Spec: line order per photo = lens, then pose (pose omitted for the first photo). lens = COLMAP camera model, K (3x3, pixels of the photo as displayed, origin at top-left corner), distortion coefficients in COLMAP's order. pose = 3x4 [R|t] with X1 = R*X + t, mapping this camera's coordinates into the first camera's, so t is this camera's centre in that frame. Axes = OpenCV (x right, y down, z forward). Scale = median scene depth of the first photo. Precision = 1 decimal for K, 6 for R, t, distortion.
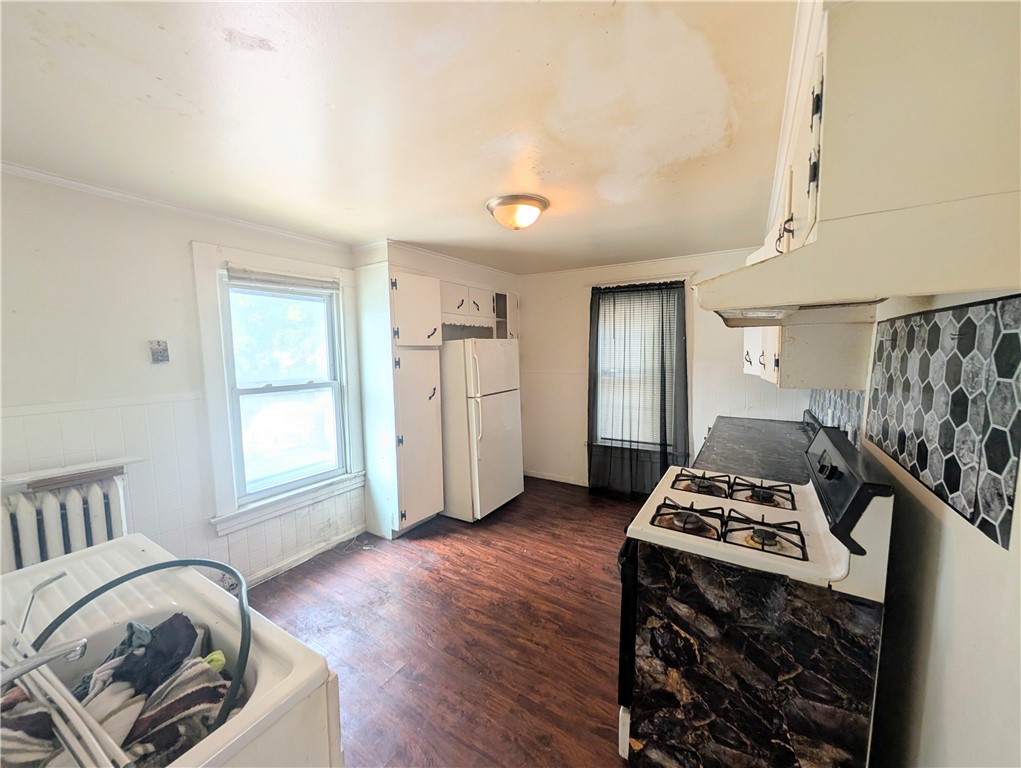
lens RADIAL K [[381.9, 0, 510.5], [0, 381.9, 384.0], [0, 0, 1]] dist [-0.000026, -0.000034]
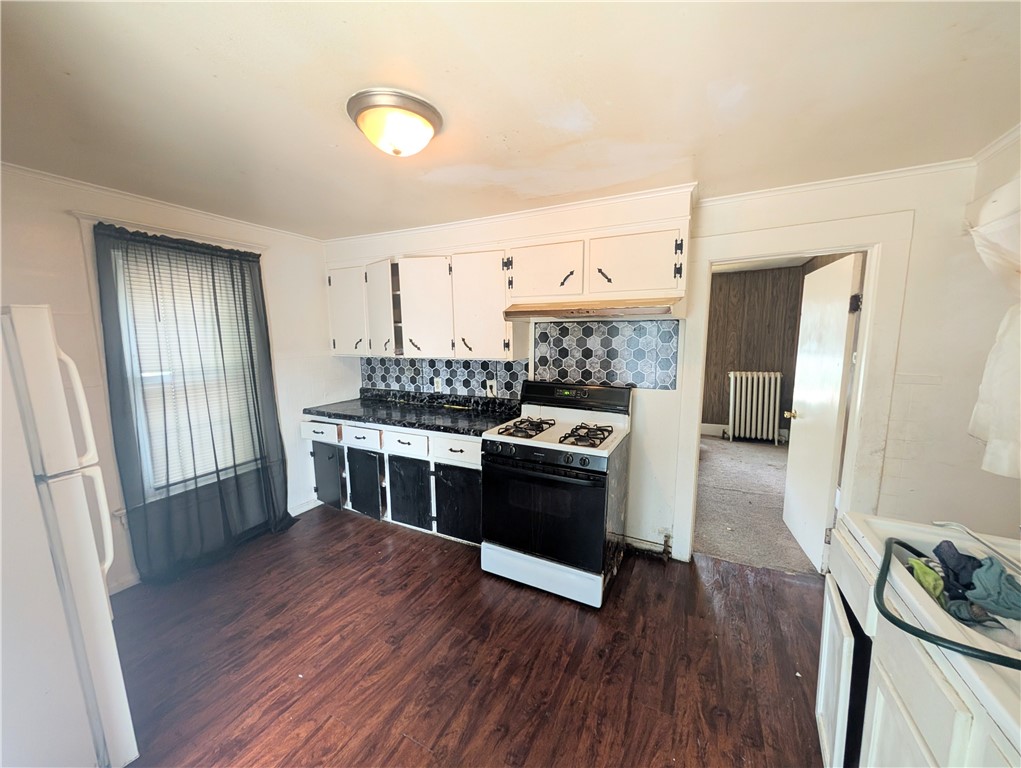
lens RADIAL K [[381.9, 0, 510.5], [0, 381.9, 384.0], [0, 0, 1]] dist [-0.000026, -0.000034]
pose [[-0.079401, -0.115615, 0.990115, -0.584099], [0.097580, 0.987580, 0.123144, -0.060148], [-0.992055, 0.106393, -0.067133, 0.742973]]
